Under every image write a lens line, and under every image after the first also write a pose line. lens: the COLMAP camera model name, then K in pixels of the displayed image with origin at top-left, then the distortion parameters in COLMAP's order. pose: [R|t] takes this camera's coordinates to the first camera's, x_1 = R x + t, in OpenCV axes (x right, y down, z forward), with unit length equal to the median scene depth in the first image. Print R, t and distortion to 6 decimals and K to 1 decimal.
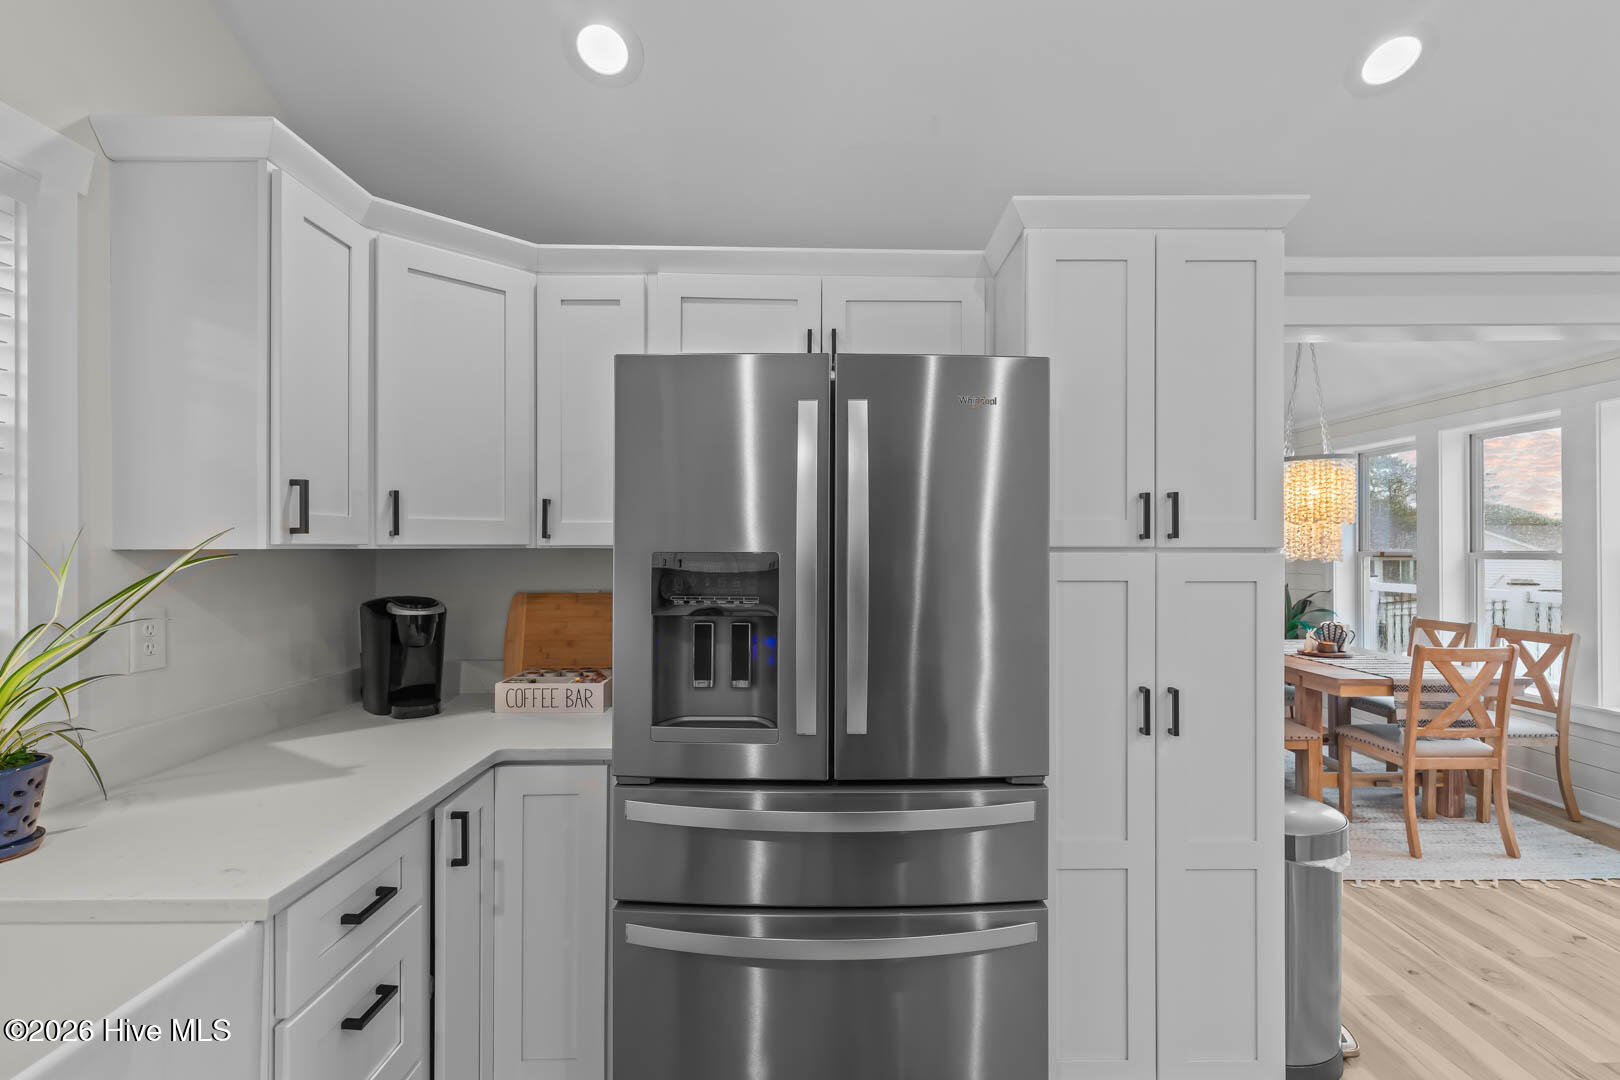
lens RADIAL K [[756.8, 0, 830.7], [0, 756.8, 548.4], [0, 0, 1]] dist [0.010582, -0.001405]
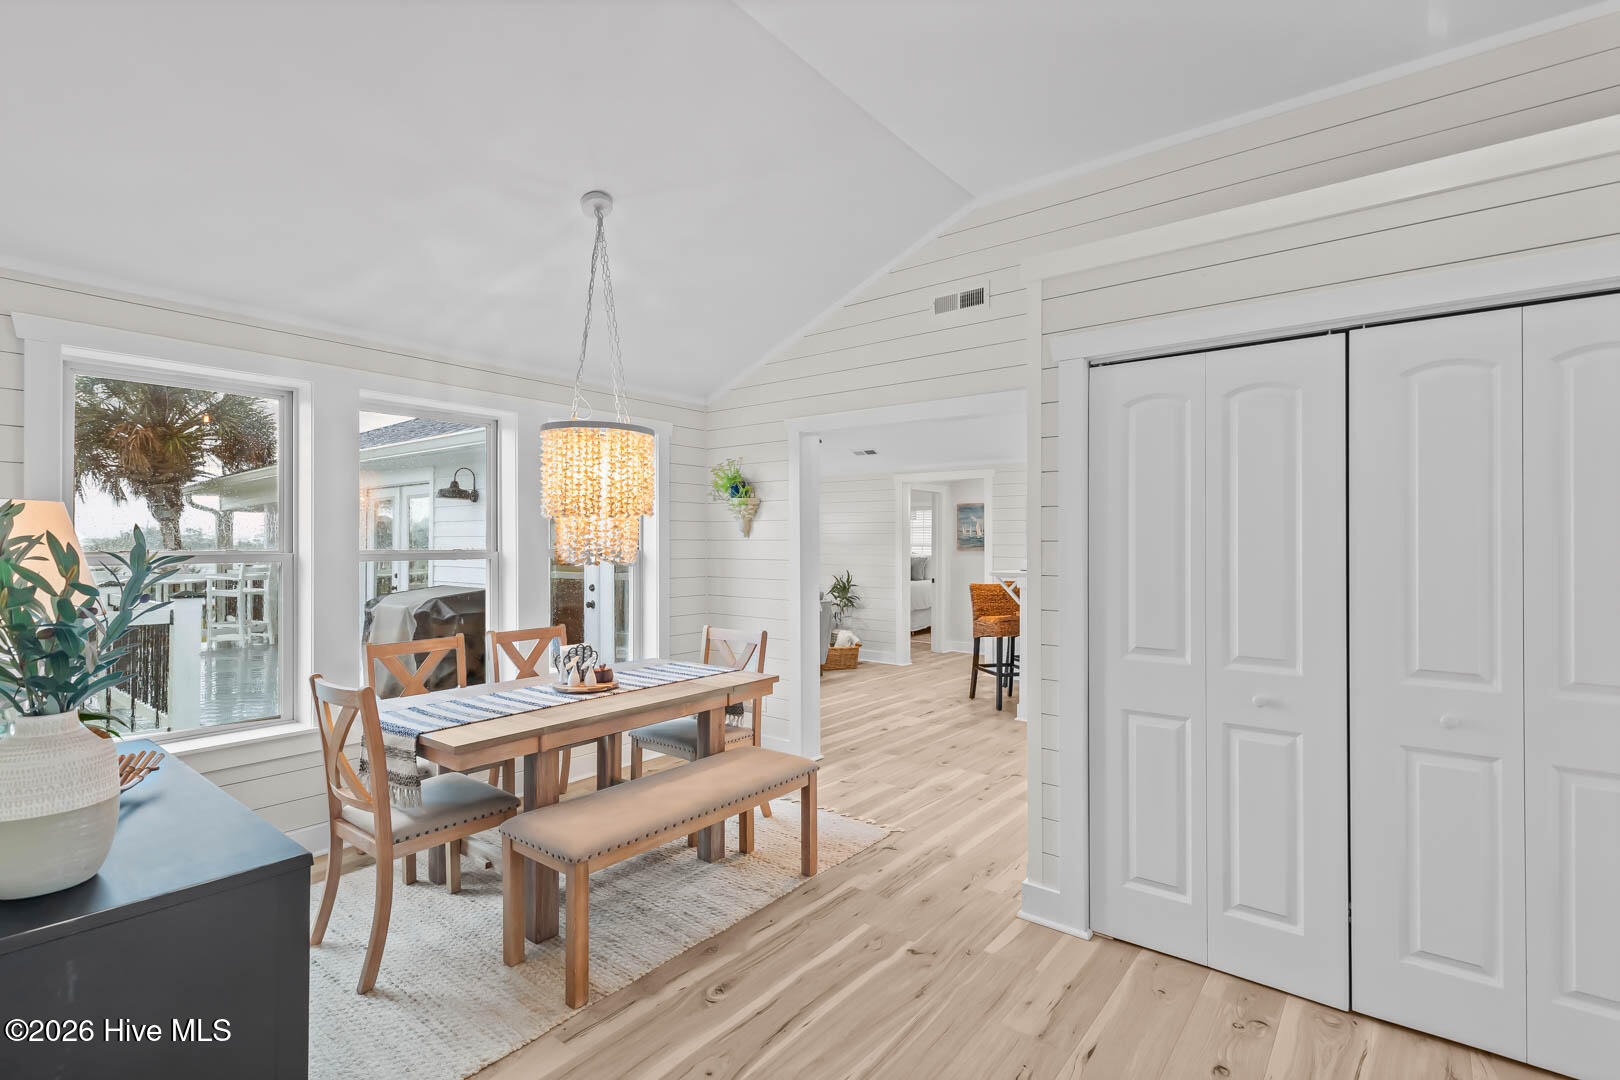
lens RADIAL K [[756.8, 0, 823.9], [0, 756.8, 542.4], [0, 0, 1]] dist [0.010582, -0.001405]
pose [[-0.766373, -0.000478, 0.642395, -0.031797], [-0.001798, 0.999997, -0.001402, -0.005256], [-0.642393, -0.002230, -0.766372, 1.699461]]
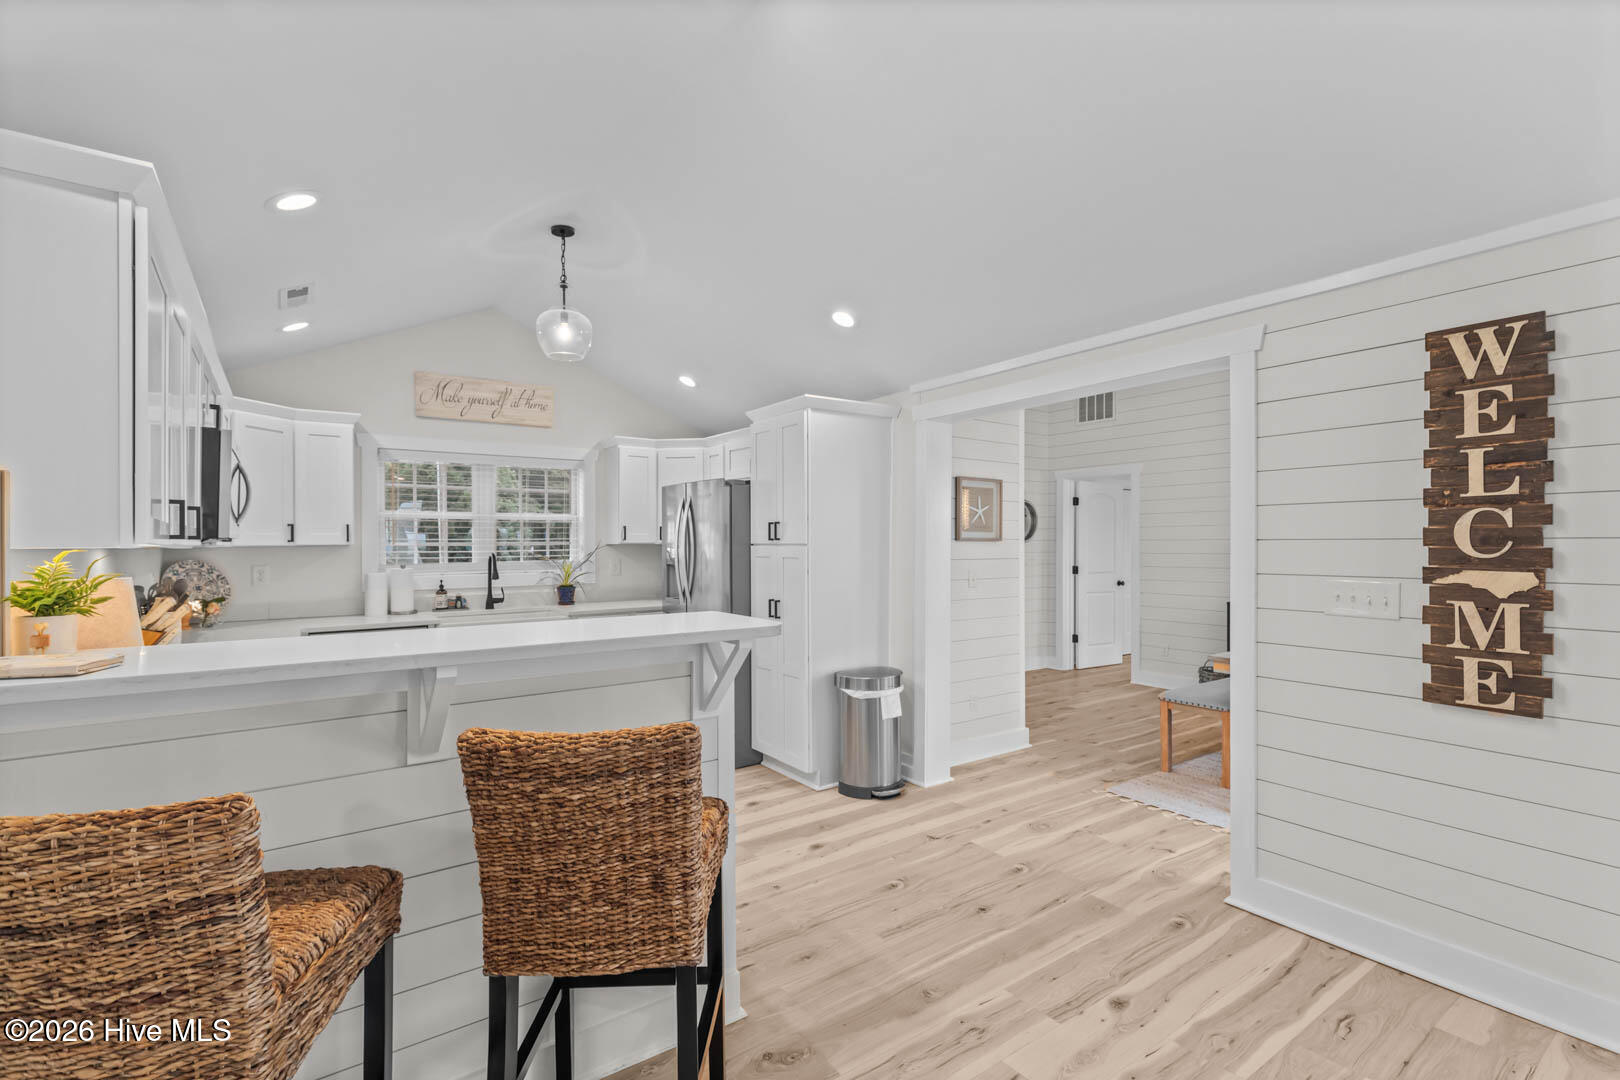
lens RADIAL K [[756.8, 0, 823.2], [0, 756.8, 541.1], [0, 0, 1]] dist [0.010582, -0.001405]
pose [[0.565733, -0.003668, -0.824580, 1.255974], [0.002552, 0.999993, -0.002697, -0.001304], [0.824585, -0.000579, 0.565738, -0.135194]]
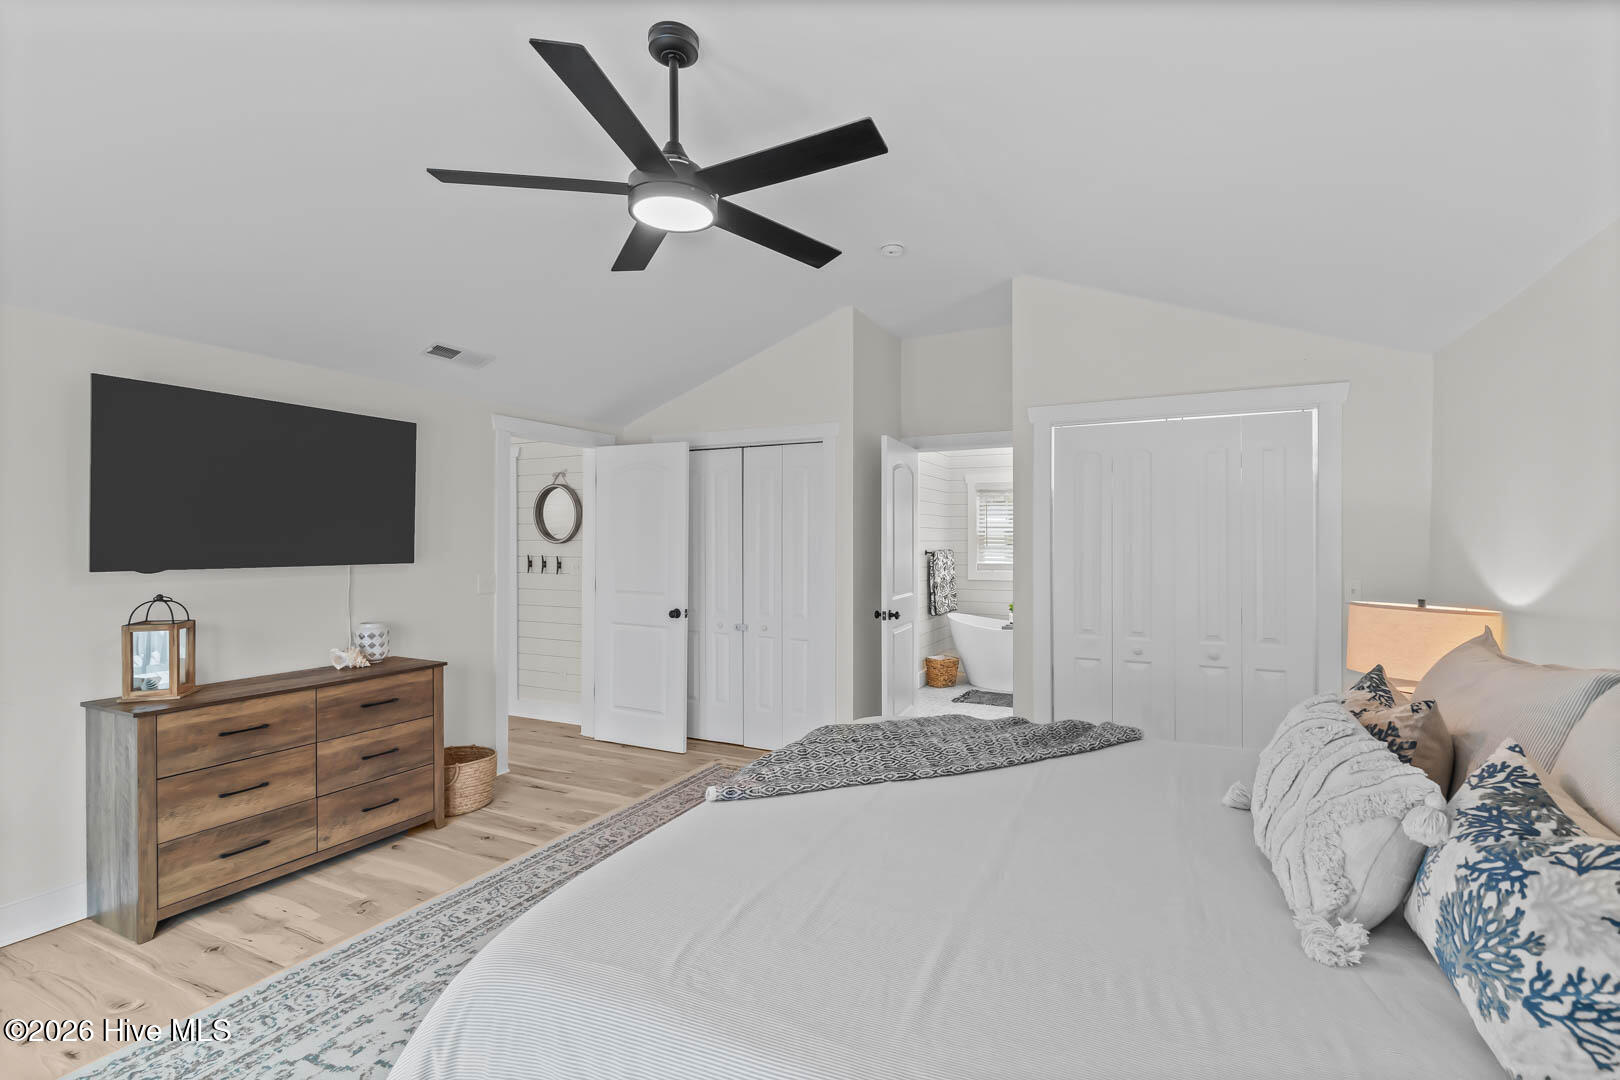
lens RADIAL K [[756.8, 0, 821.6], [0, 756.8, 538.9], [0, 0, 1]] dist [0.010582, -0.001405]
pose [[-0.469691, -0.002746, -0.882826, 0.932594], [0.002655, 0.999986, -0.004523, -0.001761], [0.882827, -0.004469, -0.469678, 2.788572]]
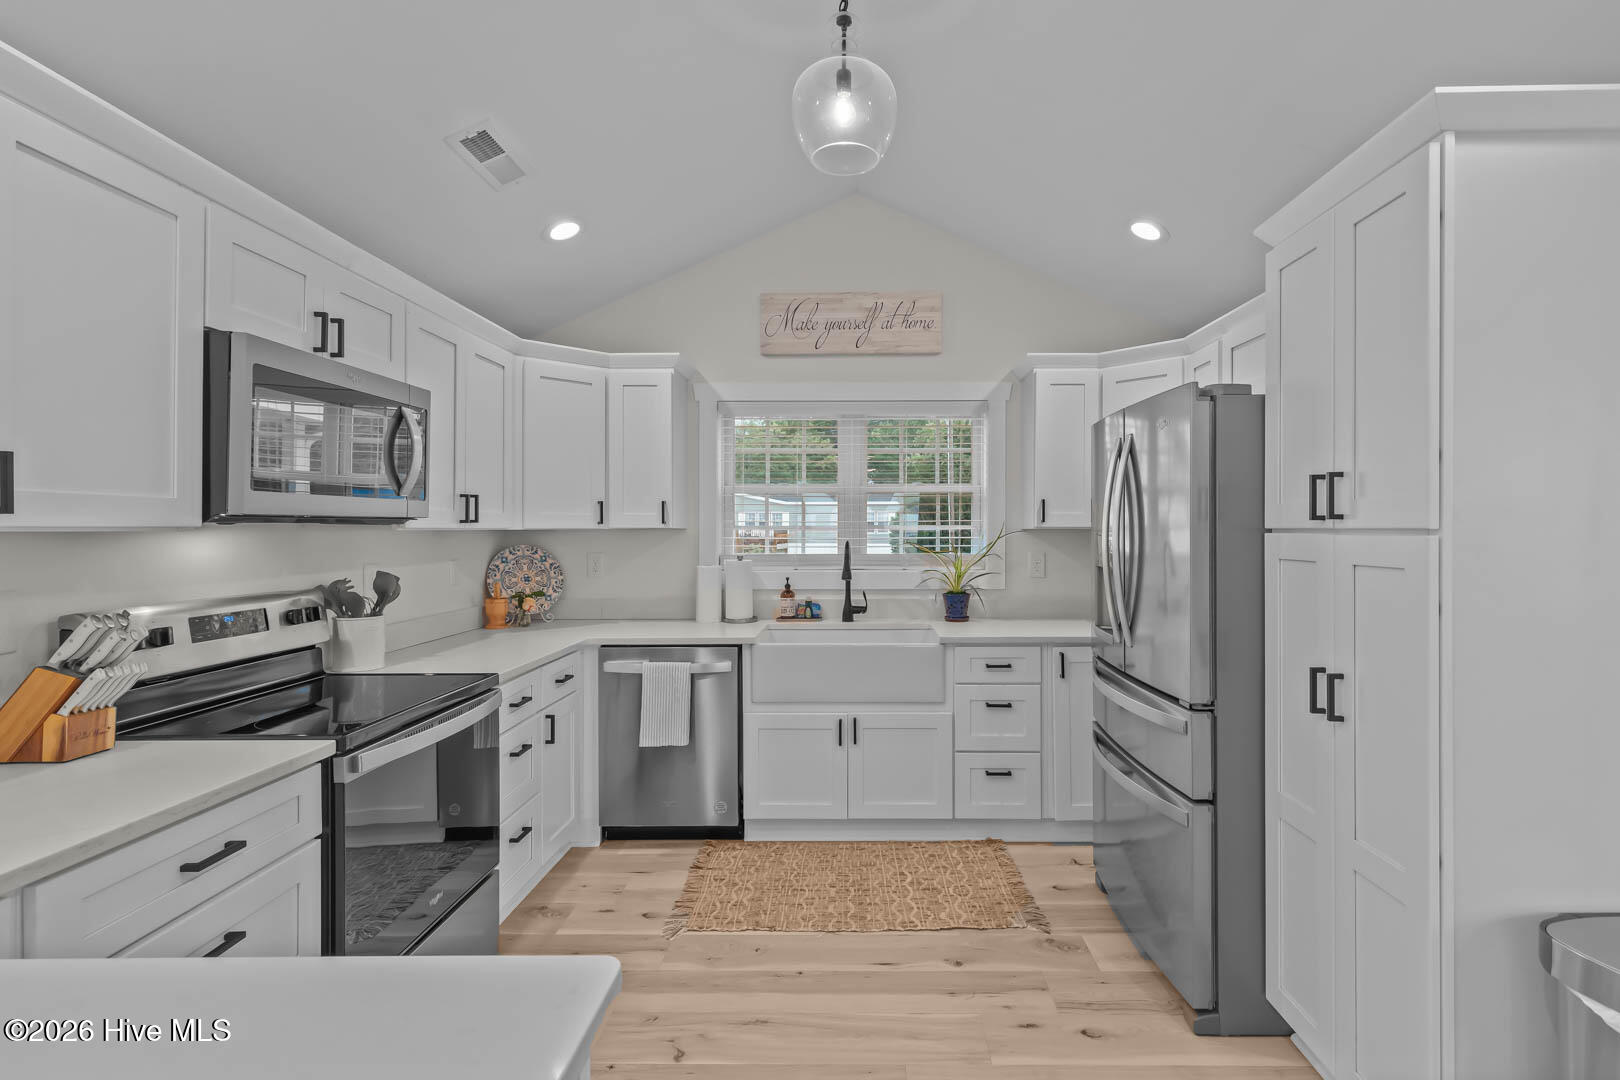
lens RADIAL K [[756.8, 0, 851.3], [0, 756.8, 530.8], [0, 0, 1]] dist [0.010582, -0.001405]
pose [[-0.029205, 0.001548, -0.999572, 0.703581], [-0.002548, 0.999995, 0.001623, 0.000575], [0.999570, 0.002594, -0.029201, 0.197124]]
